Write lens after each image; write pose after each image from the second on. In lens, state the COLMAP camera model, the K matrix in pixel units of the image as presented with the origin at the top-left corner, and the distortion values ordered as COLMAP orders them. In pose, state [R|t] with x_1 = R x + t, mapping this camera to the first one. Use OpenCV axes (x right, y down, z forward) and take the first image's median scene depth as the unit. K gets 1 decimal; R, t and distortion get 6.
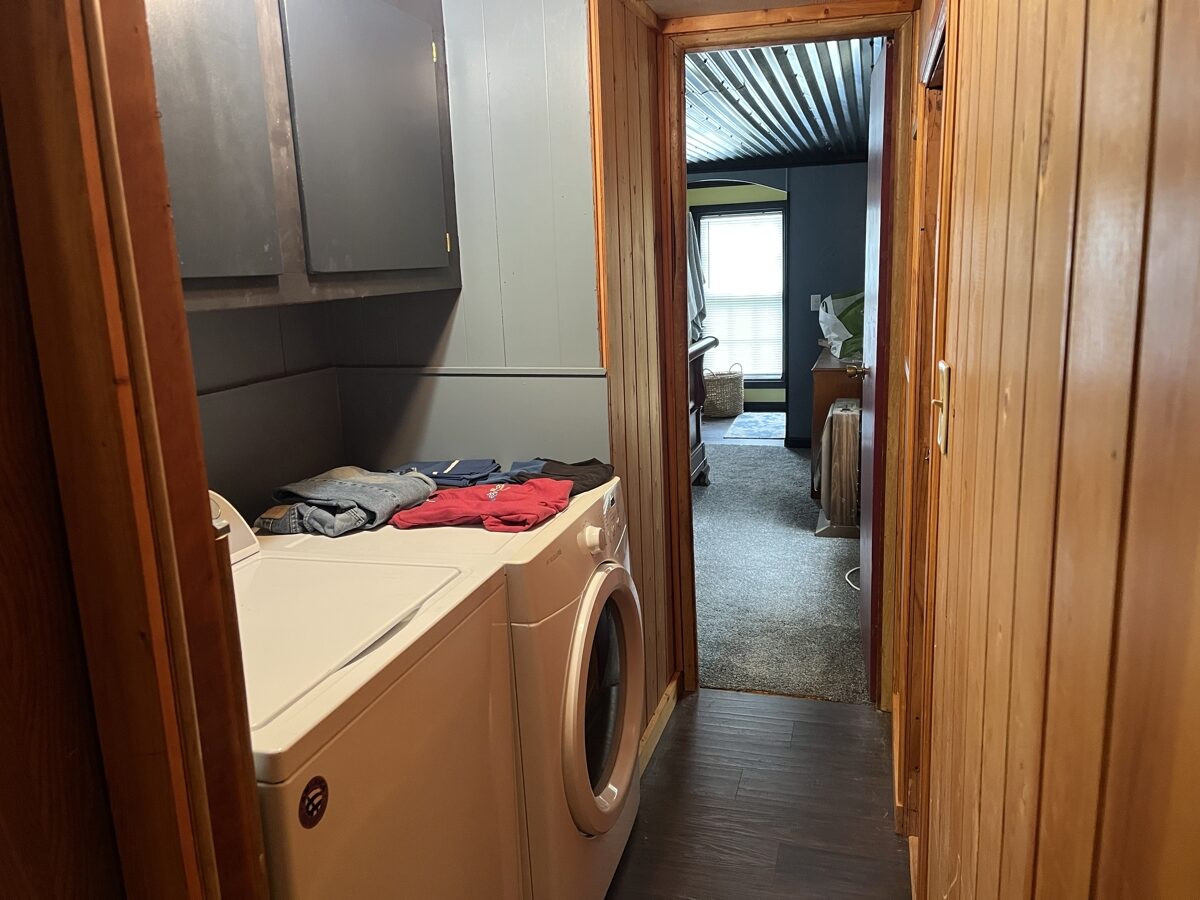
lens RADIAL K [[910.3, 0, 573.0], [0, 910.3, 449.6], [0, 0, 1]] dist [0.042830, -0.001699]
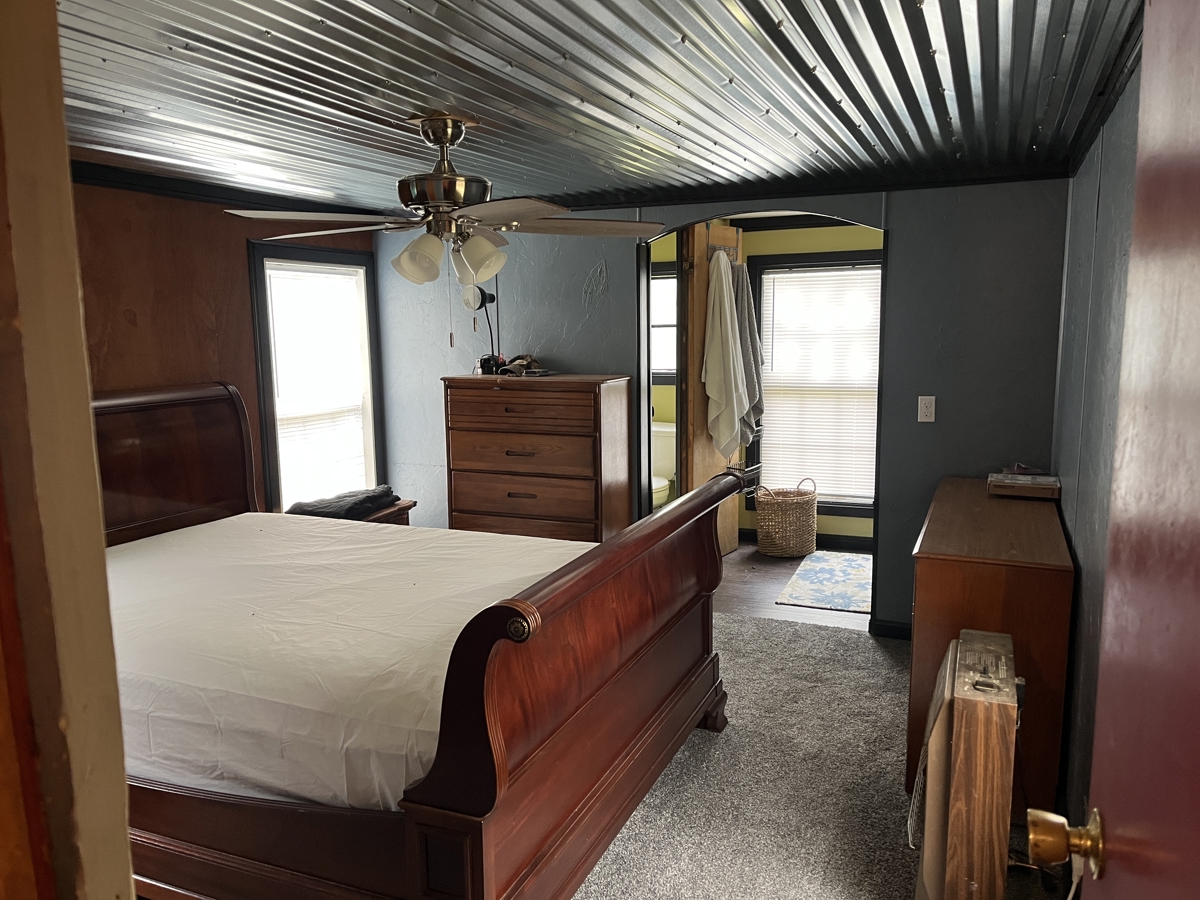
lens RADIAL K [[900.7, 0, 600.0], [0, 900.7, 450.0], [0, 0, 1]] dist [0.039053, -0.003859]
pose [[0.995005, 0.047295, -0.087911, 0.090294], [-0.052012, 0.997283, -0.052169, -0.080542], [0.085205, 0.056481, 0.994761, 0.333794]]
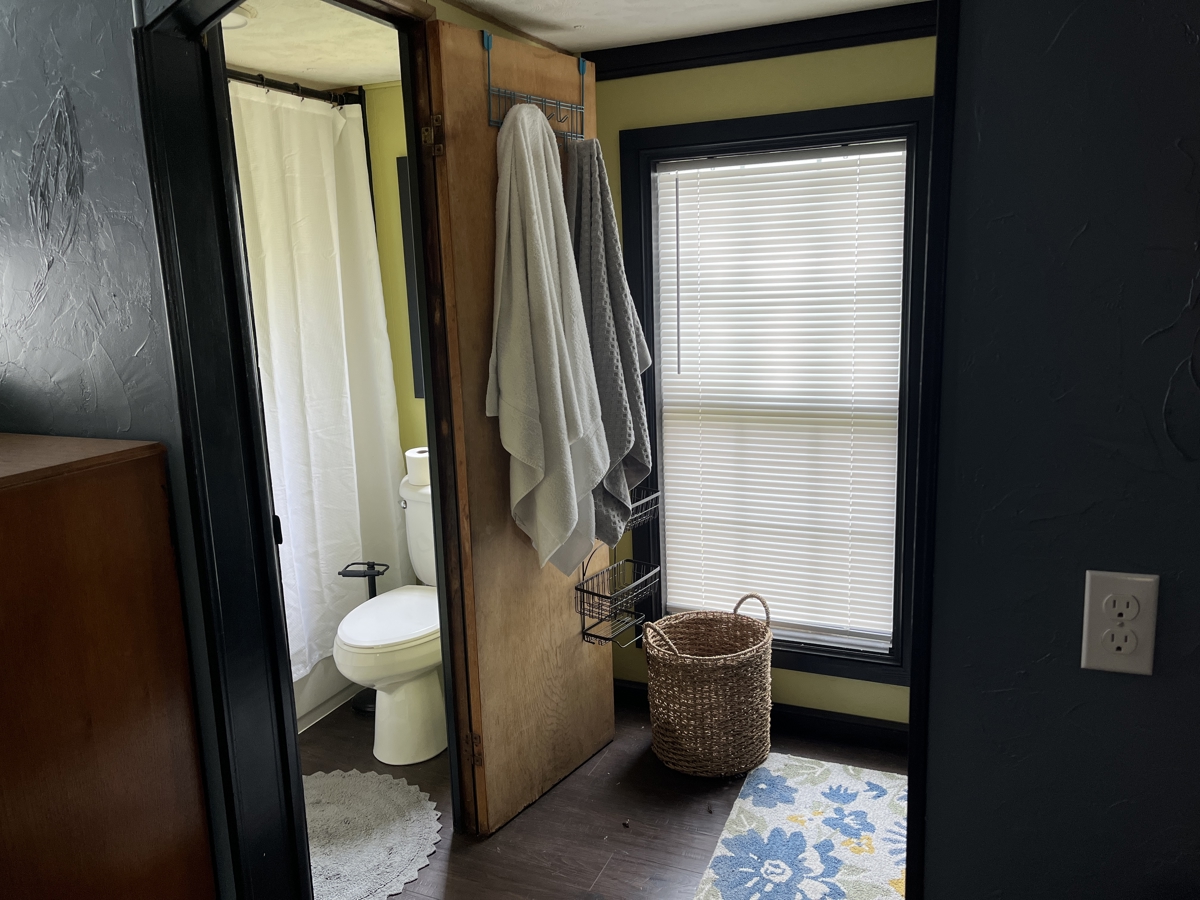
lens RADIAL K [[900.7, 0, 600.0], [0, 900.7, 450.0], [0, 0, 1]] dist [0.039053, -0.003859]
pose [[0.994654, 0.031039, -0.098491, 0.171568], [-0.031379, 0.999506, -0.001906, -0.163238], [0.098383, 0.004986, 0.995136, 0.738057]]
